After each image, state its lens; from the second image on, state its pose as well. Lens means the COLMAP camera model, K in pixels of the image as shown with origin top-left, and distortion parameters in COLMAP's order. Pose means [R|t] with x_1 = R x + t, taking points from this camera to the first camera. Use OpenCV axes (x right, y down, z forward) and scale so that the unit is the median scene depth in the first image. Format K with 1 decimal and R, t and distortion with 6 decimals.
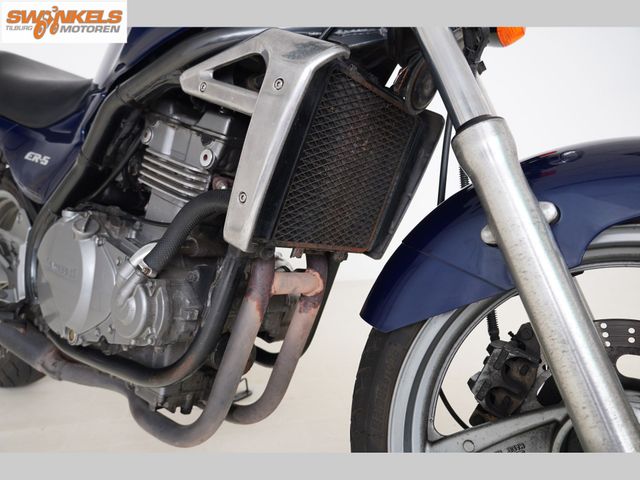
lens RADIAL K [[495.9, 0, 335.3], [0, 495.9, 263.0], [0, 0, 1]] dist [-0.047399, 0.011543]
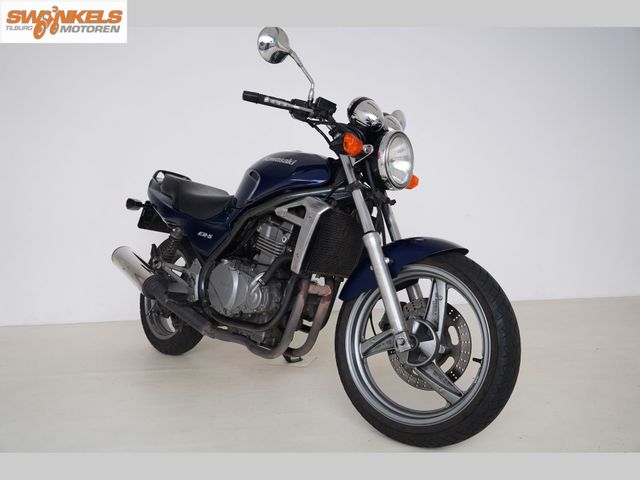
lens RADIAL K [[495.9, 0, 320.4], [0, 495.9, 241.2], [0, 0, 1]] dist [-0.047399, 0.011543]
pose [[0.988730, -0.009215, -0.149429, 0.312349], [-0.010835, 0.991082, -0.132810, 0.138422], [0.149320, 0.132933, 0.979812, -1.509759]]
